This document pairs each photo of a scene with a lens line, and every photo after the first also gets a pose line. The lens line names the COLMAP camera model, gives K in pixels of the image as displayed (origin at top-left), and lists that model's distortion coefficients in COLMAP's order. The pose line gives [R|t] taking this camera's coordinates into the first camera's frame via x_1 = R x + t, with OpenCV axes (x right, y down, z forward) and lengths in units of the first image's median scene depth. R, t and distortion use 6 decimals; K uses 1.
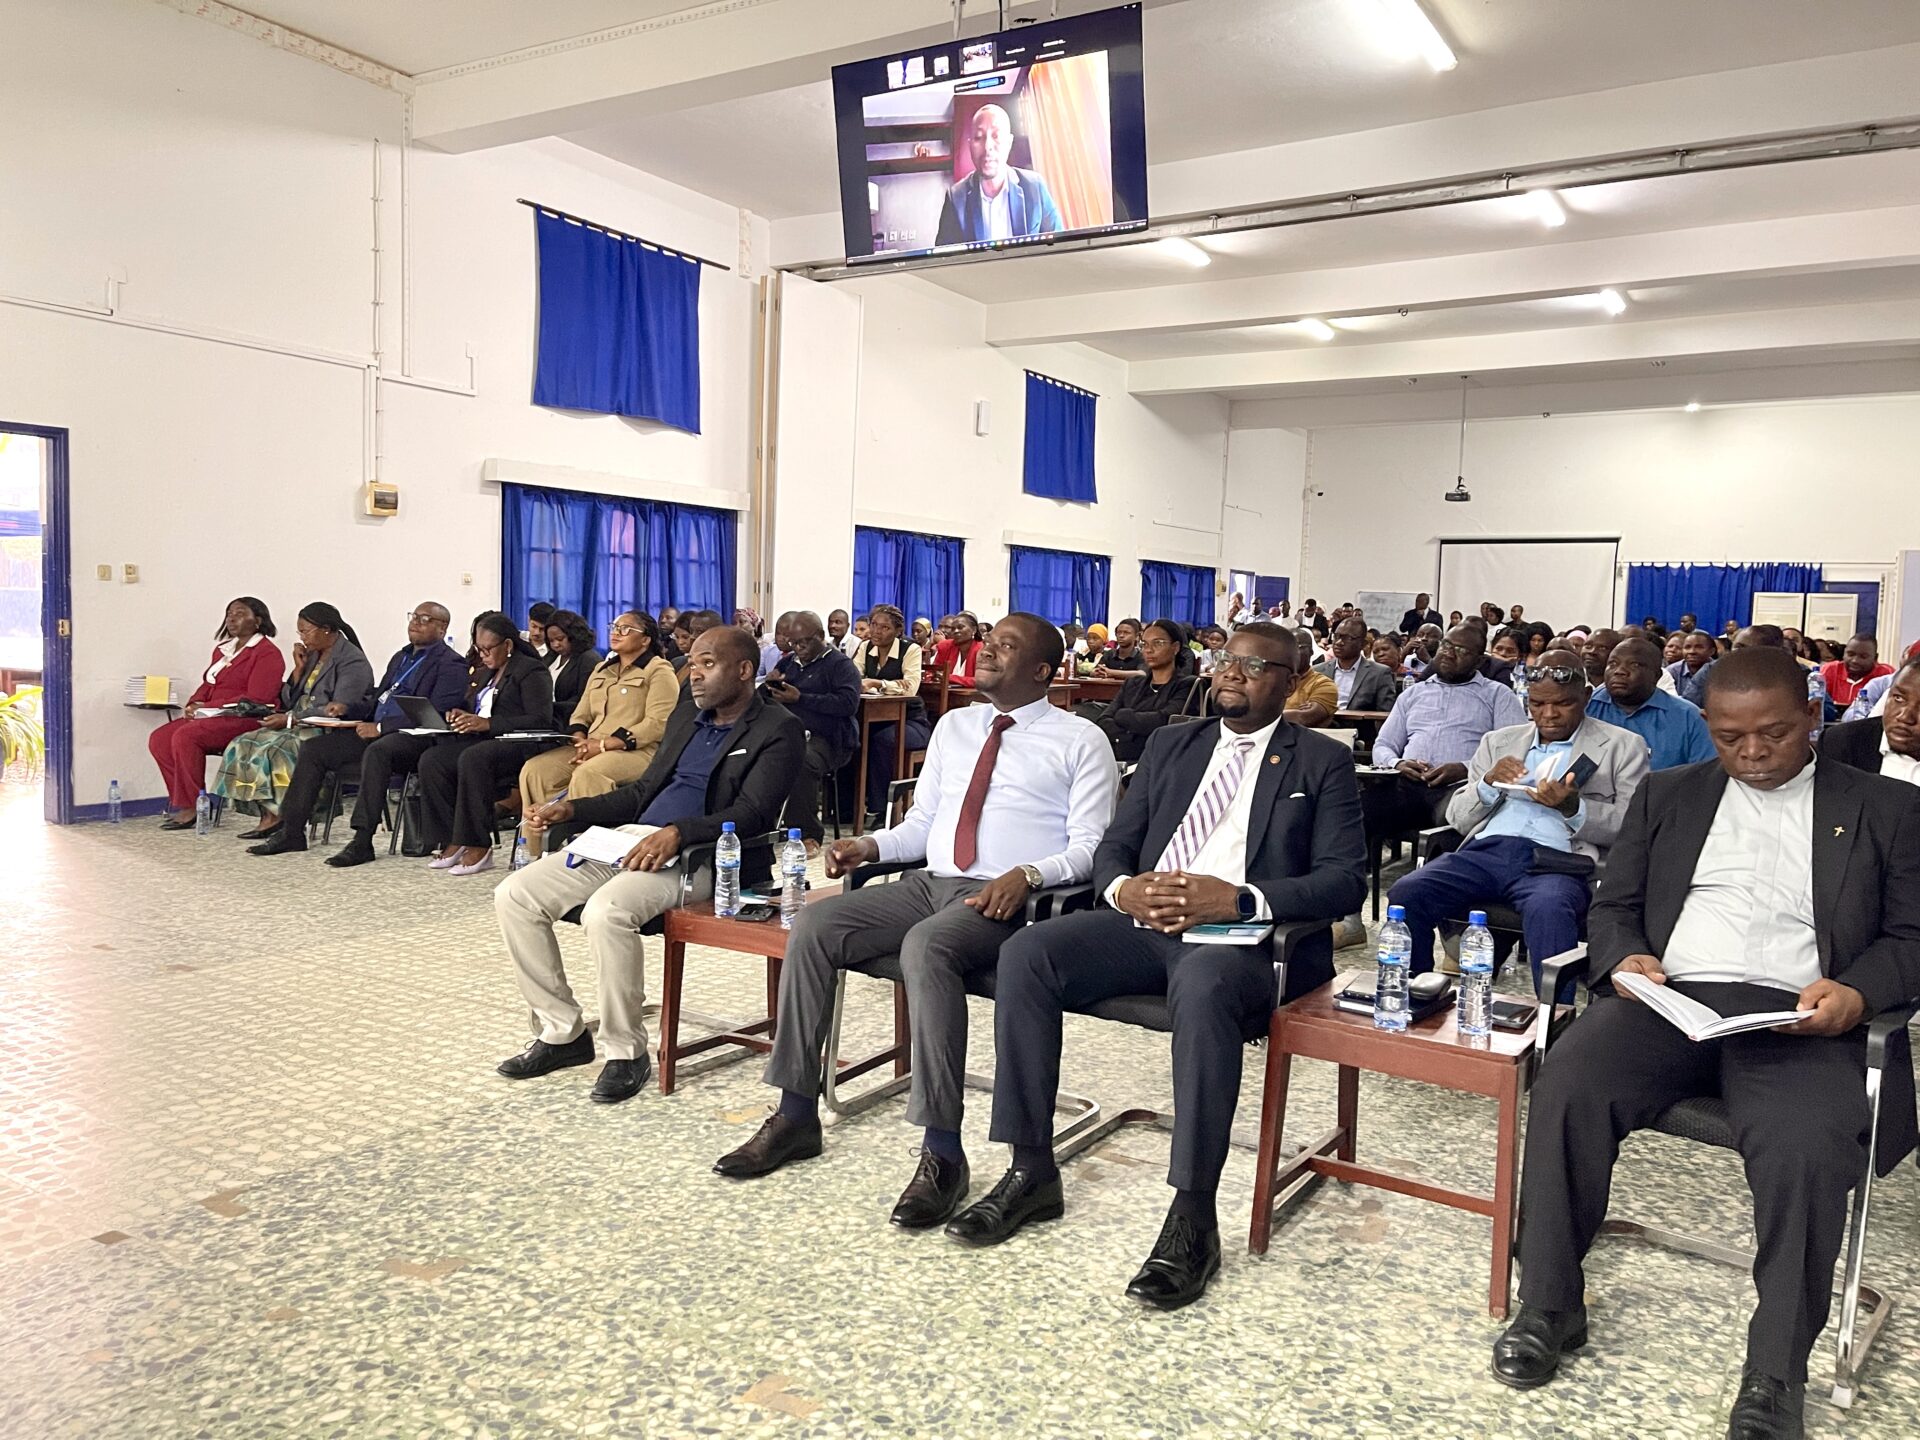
lens RADIAL K [[1449.1, 0, 966.8], [0, 1449.1, 721.4], [0, 0, 1]] dist [0.033477, 0.005715]
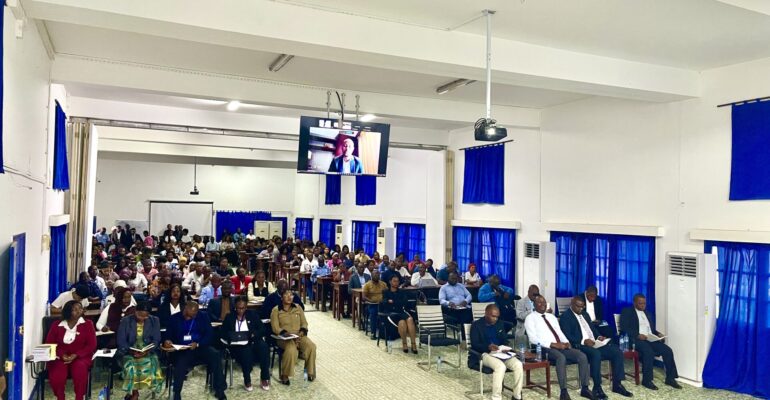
lens RADIAL K [[582.3, 0, 386.8], [0, 582.3, 204.1], [0, 0, 1]] dist [0.060709, 0.000528]
pose [[0.554632, -0.003629, 0.832088, -1.108310], [0.054958, 0.997967, -0.032280, -0.197889], [-0.830279, 0.063633, 0.553703, 0.116371]]
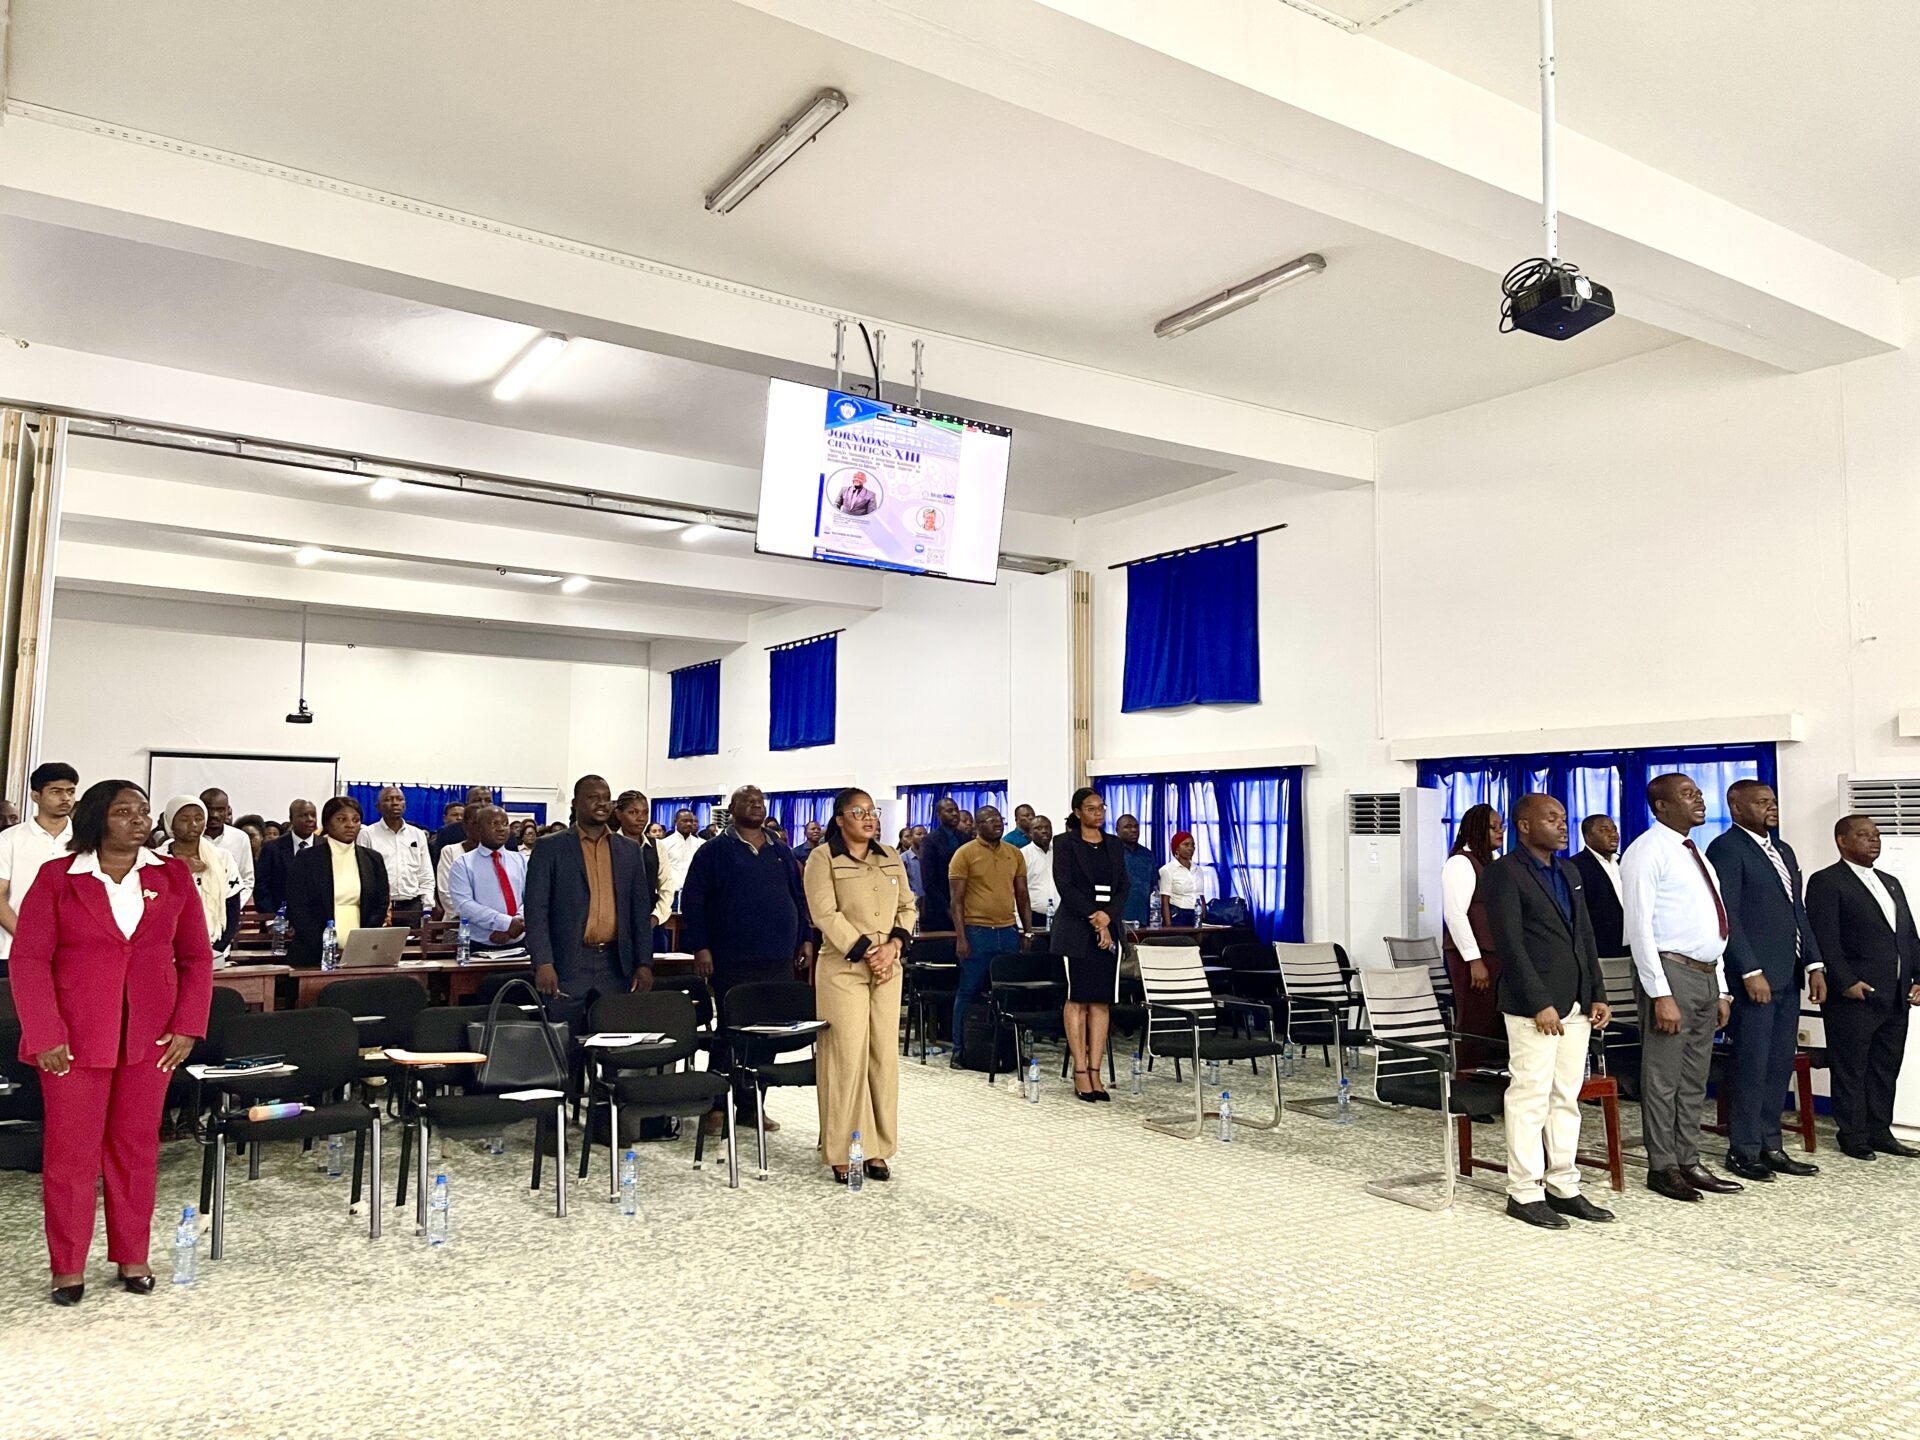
lens RADIAL K [[1449.1, 0, 958.1], [0, 1449.1, 706.4], [0, 0, 1]] dist [0.033477, 0.005715]
pose [[0.424482, 0.063214, 0.903227, -1.022330], [0.061168, 0.993279, -0.098263, -0.094269], [-0.903368, 0.096959, 0.417763, 0.431838]]
